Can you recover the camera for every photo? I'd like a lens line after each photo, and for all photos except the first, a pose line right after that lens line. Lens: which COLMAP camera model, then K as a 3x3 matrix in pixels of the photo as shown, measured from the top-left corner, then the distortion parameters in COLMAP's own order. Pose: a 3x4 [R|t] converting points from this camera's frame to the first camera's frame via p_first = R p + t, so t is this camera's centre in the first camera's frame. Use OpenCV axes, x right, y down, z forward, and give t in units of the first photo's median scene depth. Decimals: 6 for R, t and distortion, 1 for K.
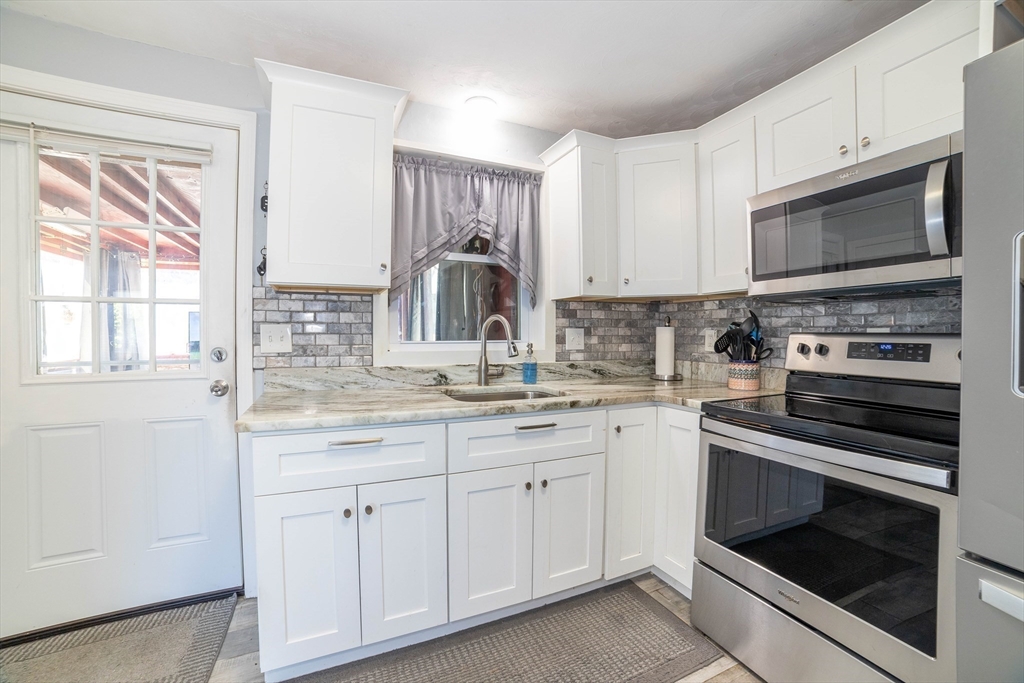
lens RADIAL K [[417.8, 0, 510.6], [0, 417.8, 334.6], [0, 0, 1]] dist [-0.109619, 0.037761]
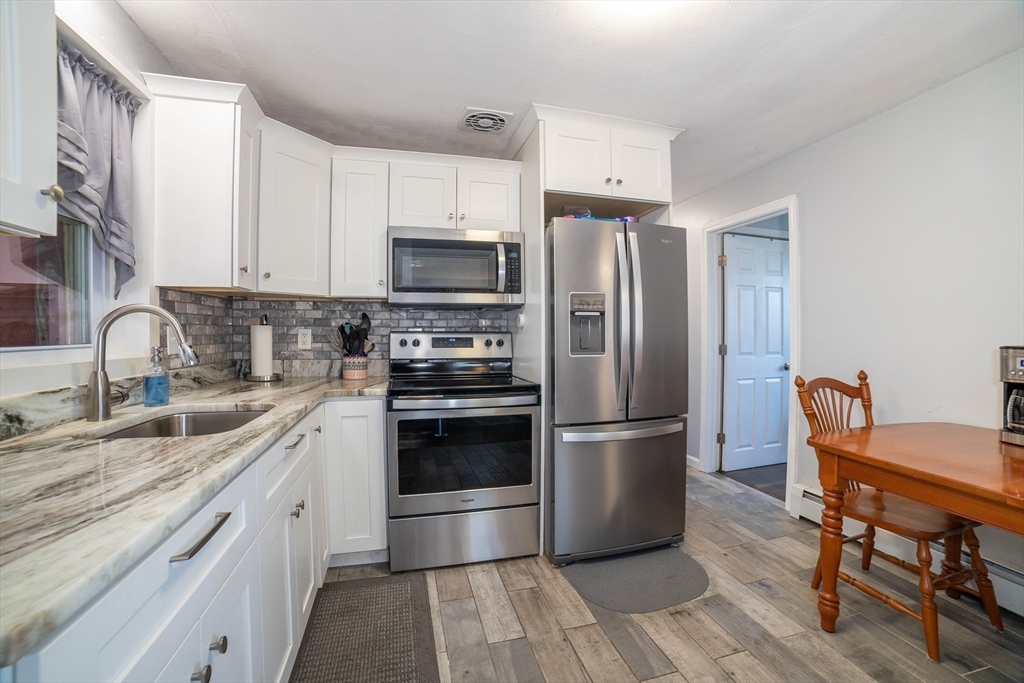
lens RADIAL K [[417.8, 0, 510.6], [0, 417.8, 334.6], [0, 0, 1]] dist [-0.109619, 0.037761]
pose [[0.167680, -0.008545, 0.985804, -0.543788], [0.004762, 0.999958, 0.007858, -0.002510], [-0.985830, 0.003377, 0.167714, 0.340799]]
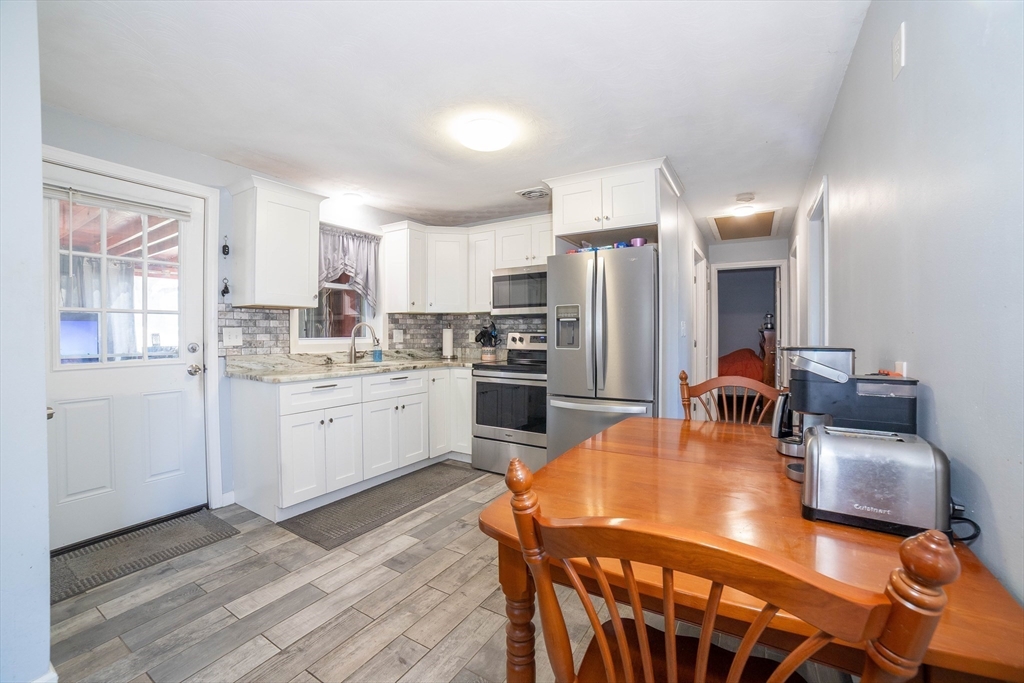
lens RADIAL K [[417.8, 0, 510.6], [0, 417.8, 334.6], [0, 0, 1]] dist [-0.109619, 0.037761]
pose [[0.830441, -0.006766, 0.557066, -0.491718], [0.006000, 0.999977, 0.003202, 0.002238], [-0.557075, 0.000684, 0.830462, -0.790103]]
